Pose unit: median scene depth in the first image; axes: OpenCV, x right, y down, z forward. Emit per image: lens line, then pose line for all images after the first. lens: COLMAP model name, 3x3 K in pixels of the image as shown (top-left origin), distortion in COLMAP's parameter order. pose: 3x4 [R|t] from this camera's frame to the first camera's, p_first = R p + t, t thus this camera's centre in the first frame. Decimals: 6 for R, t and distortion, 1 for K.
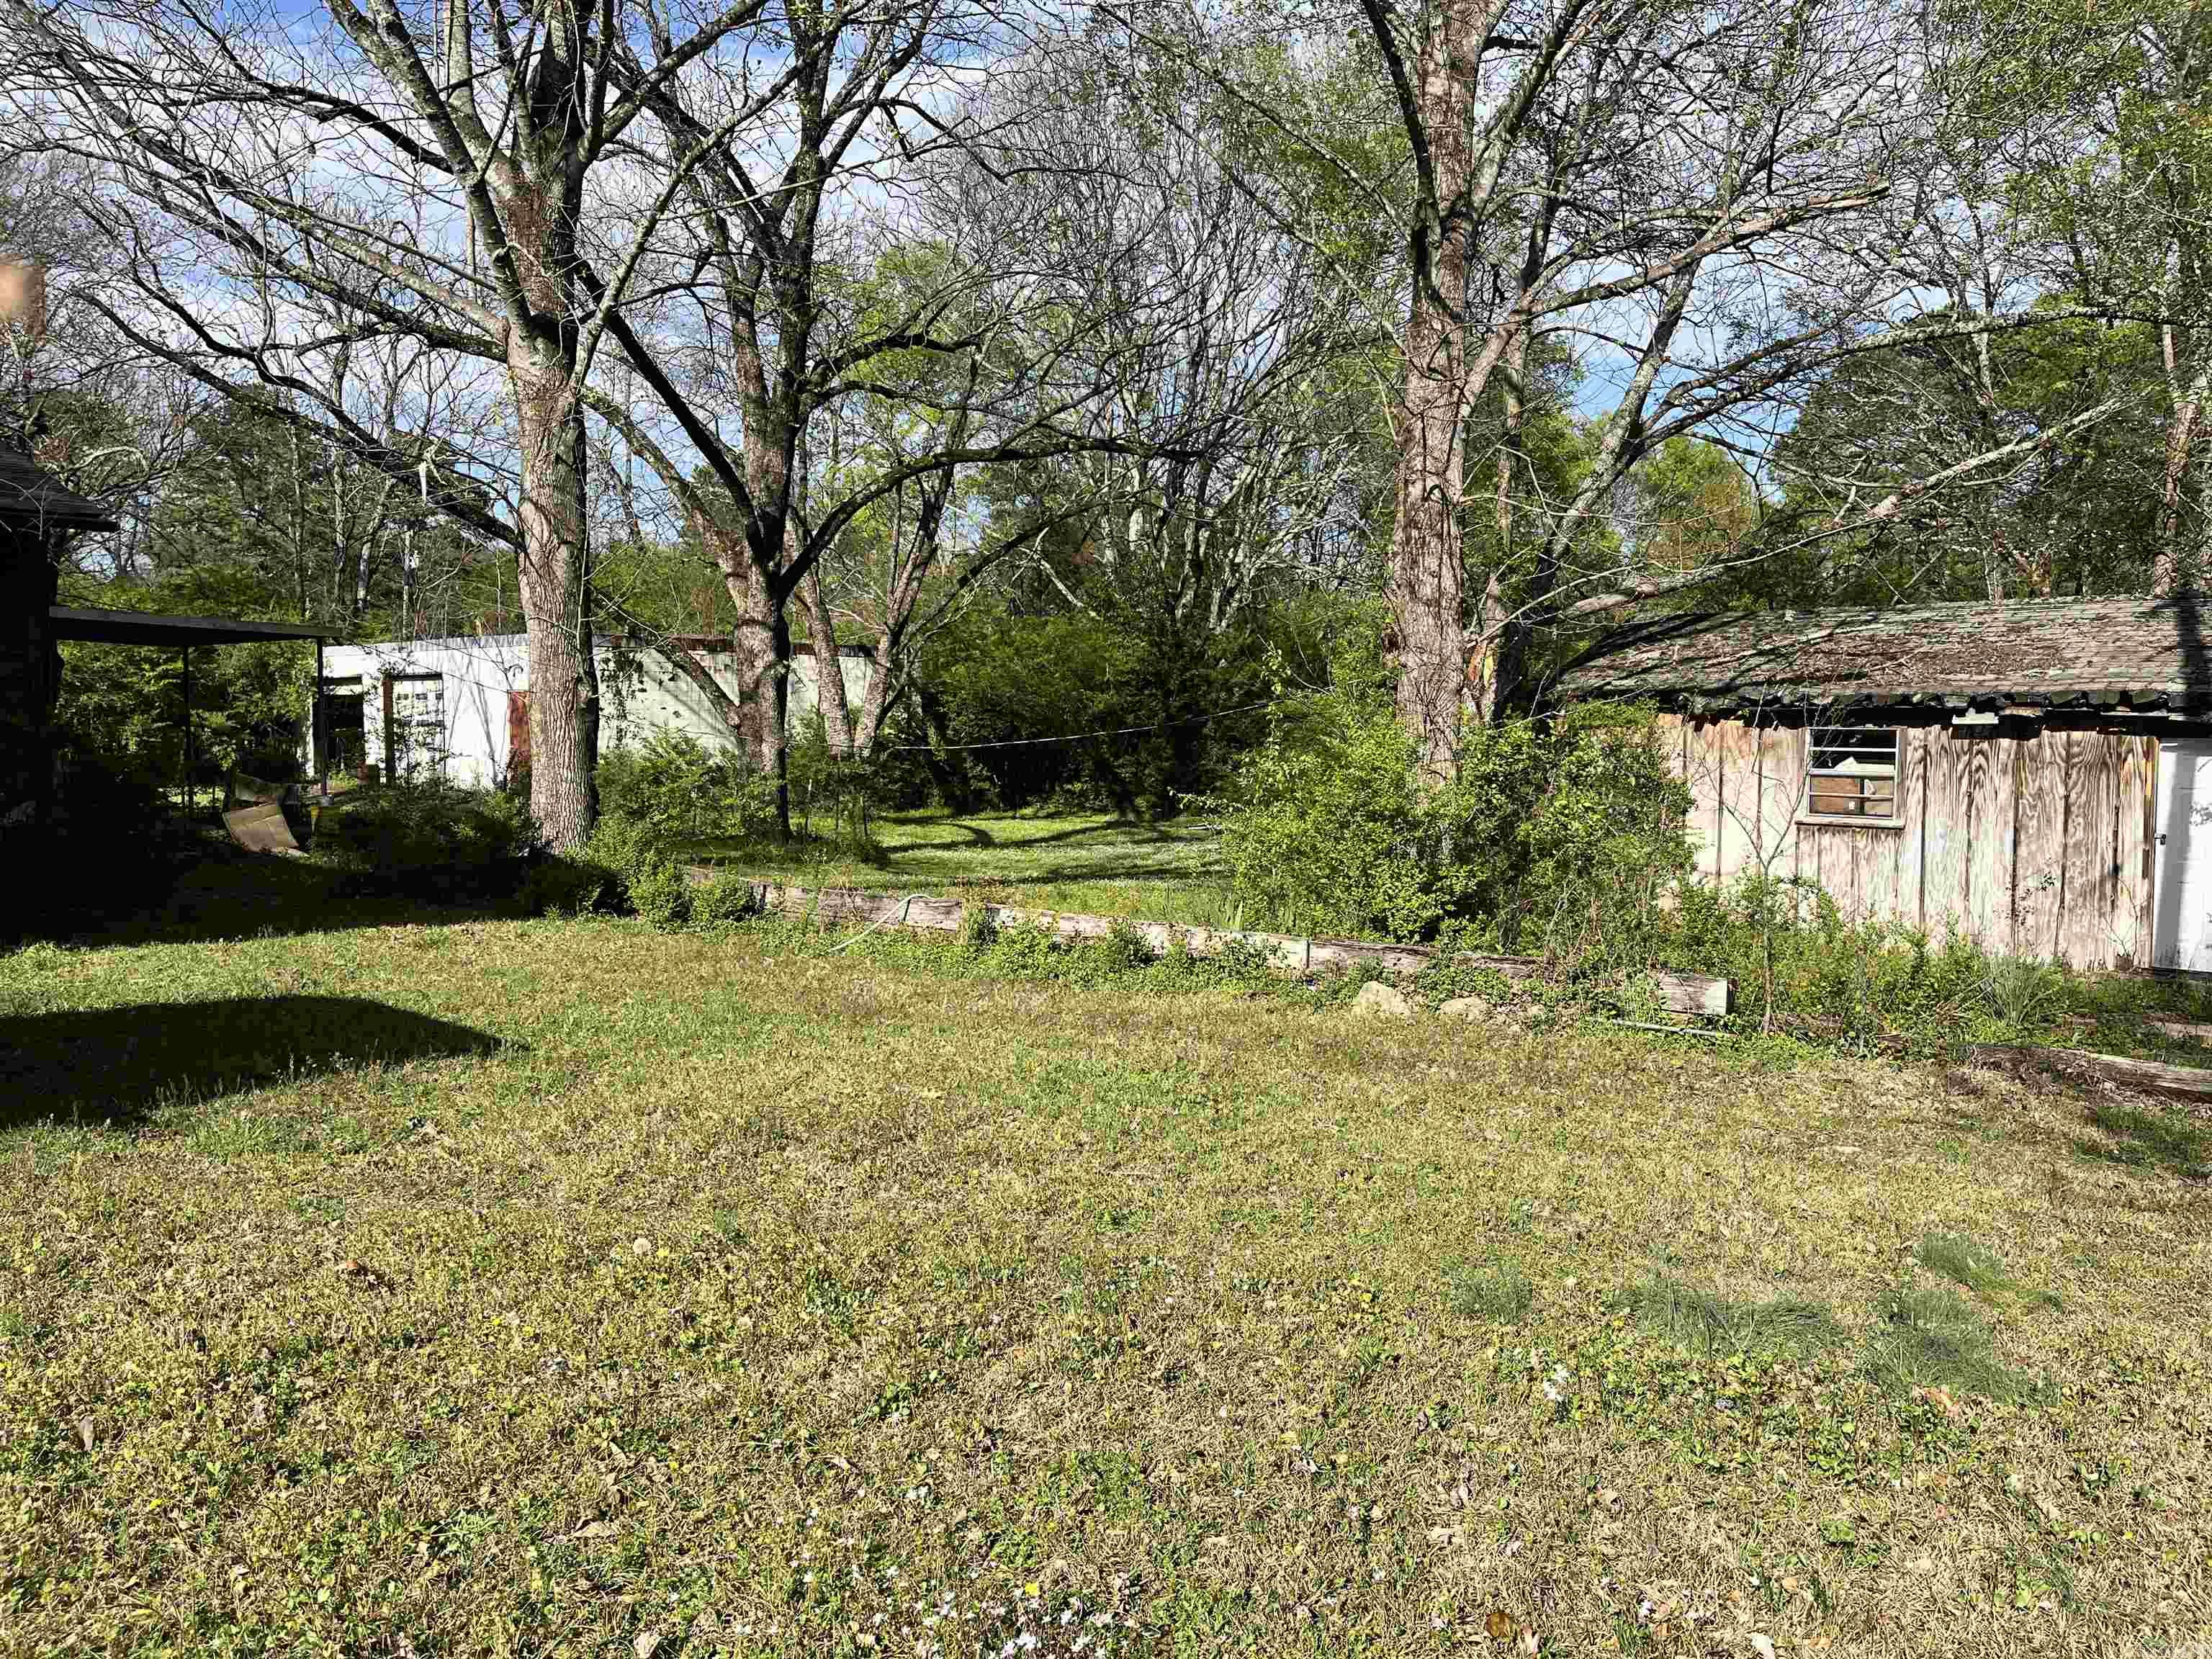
lens RADIAL K [[1672.0, 0, 1129.6], [0, 1672.0, 835.0], [0, 0, 1]] dist [0.070334, -0.088505]
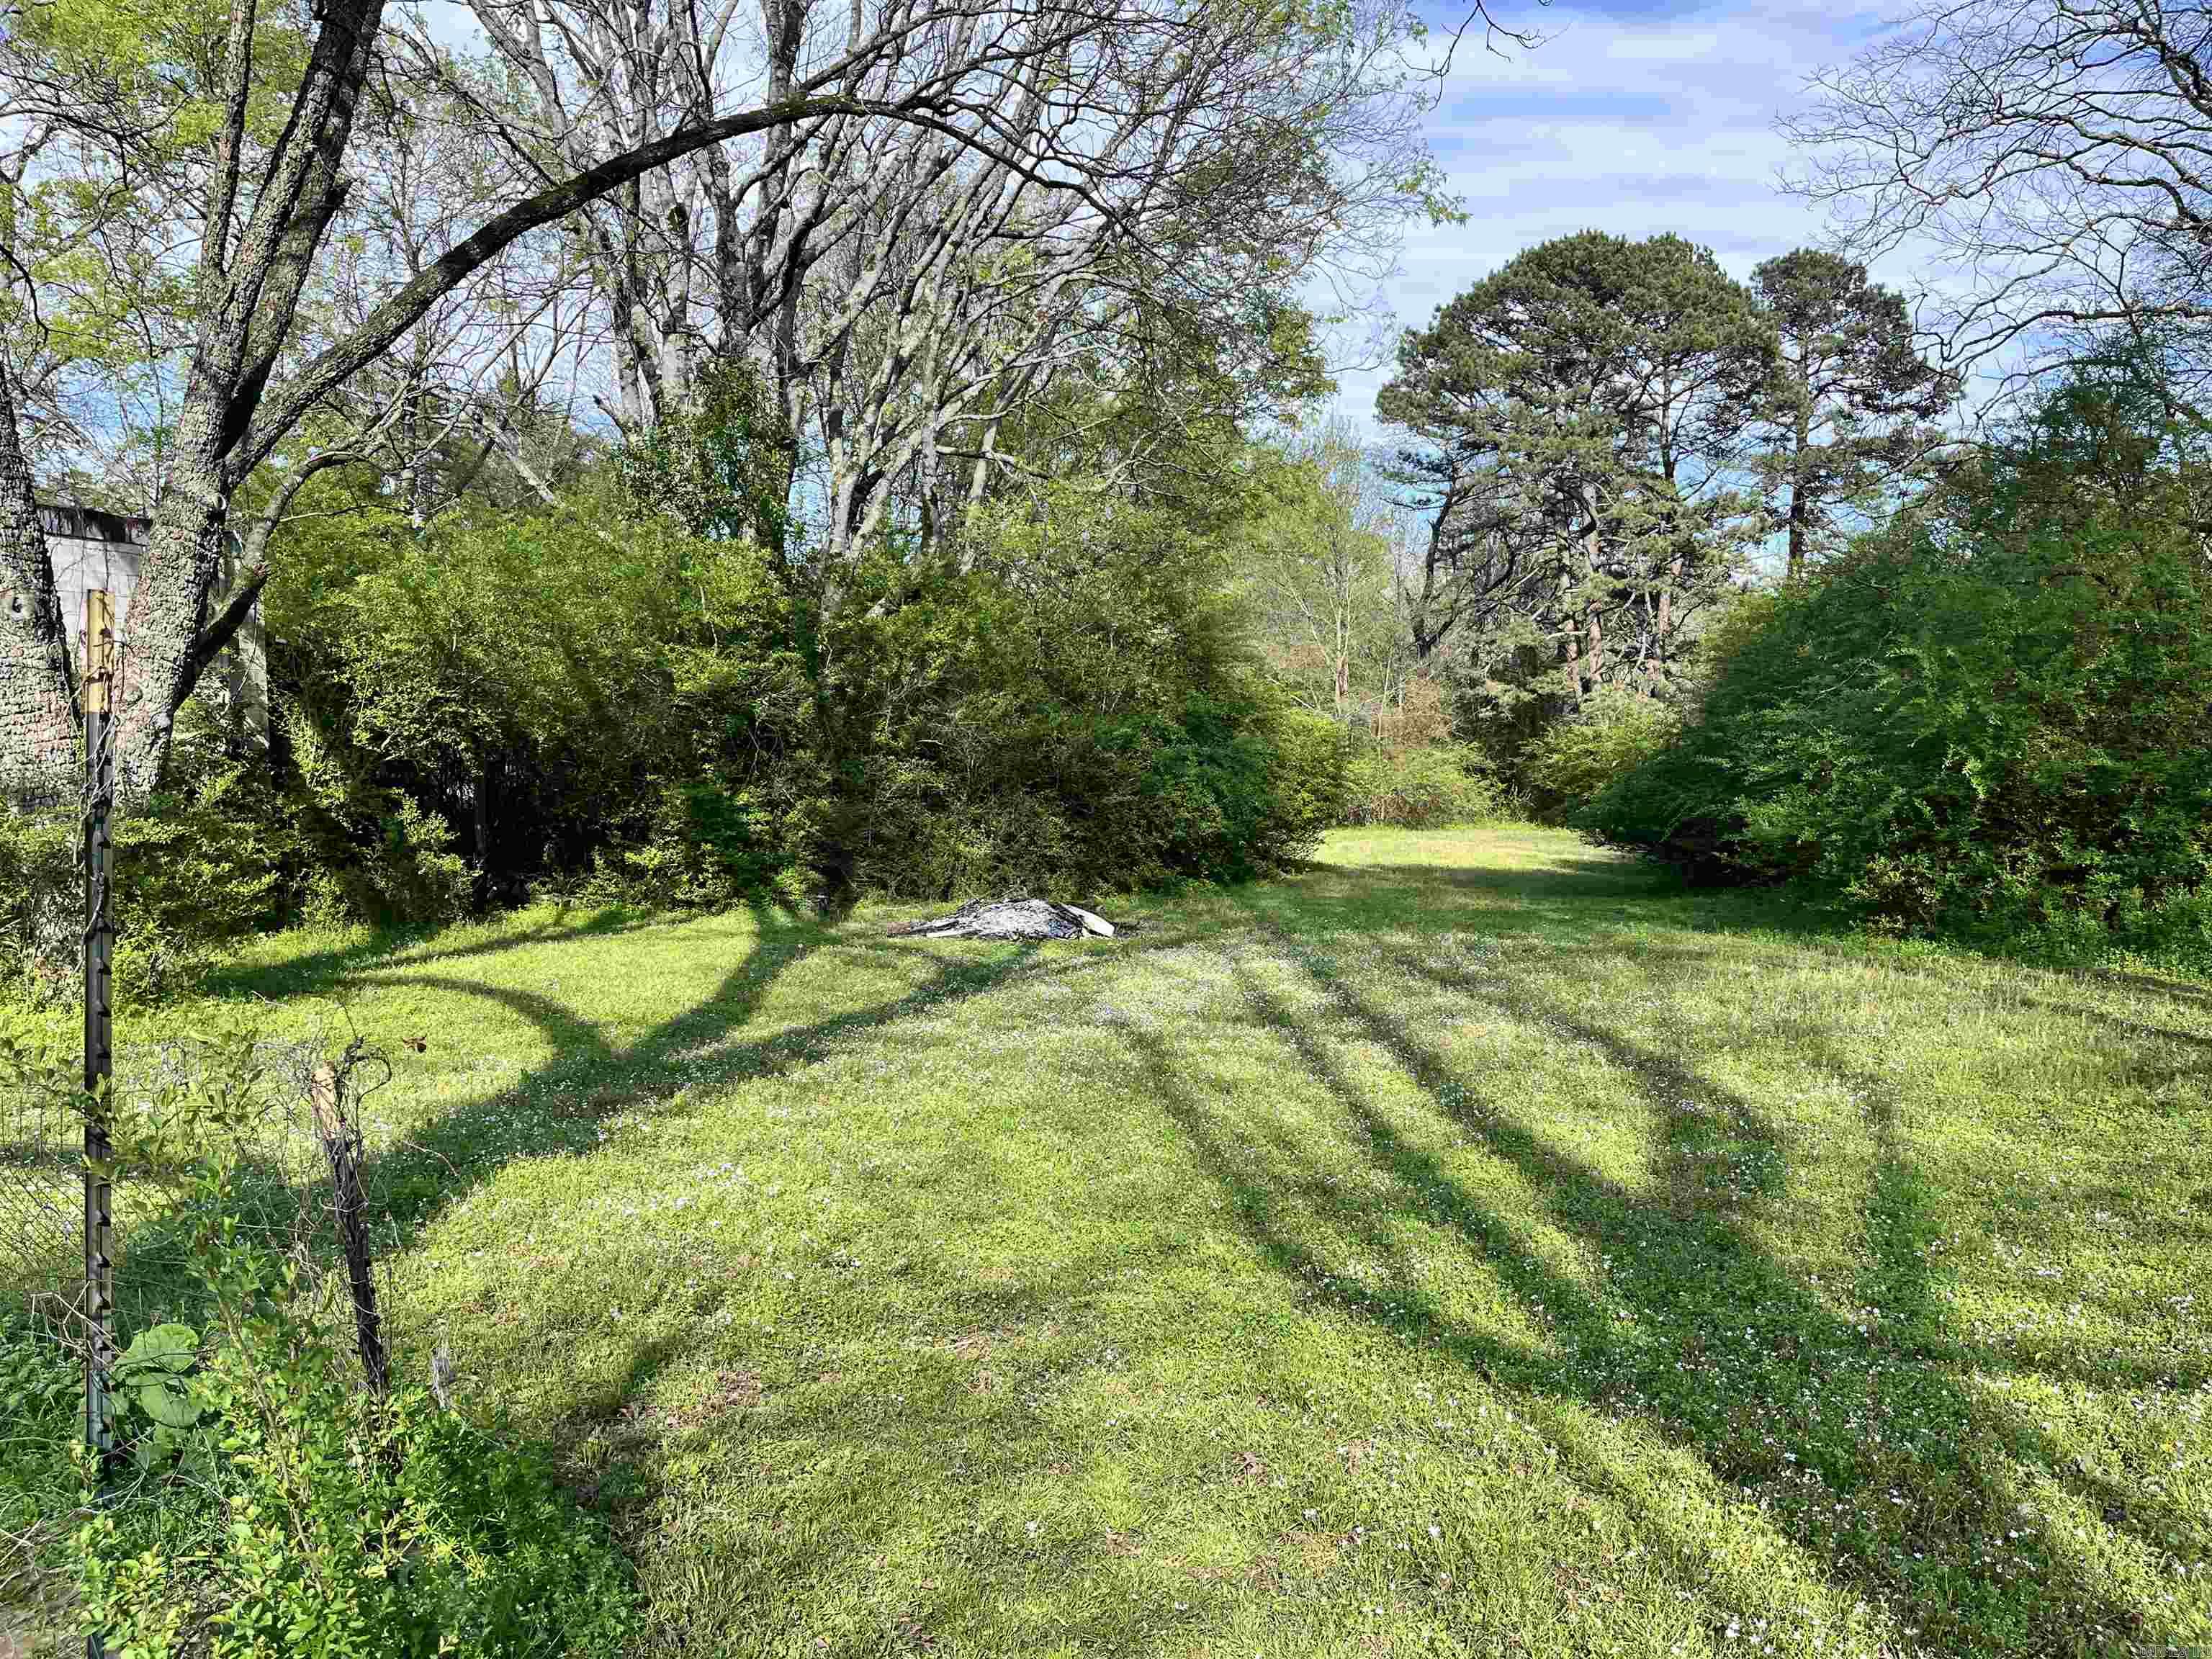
lens RADIAL K [[1672.0, 0, 1129.6], [0, 1672.0, 835.0], [0, 0, 1]] dist [0.070334, -0.088505]
pose [[0.916762, -0.039918, 0.397435, -0.147496], [0.051489, 0.998503, -0.018482, -0.030408], [-0.396102, 0.037407, 0.917444, 0.824042]]
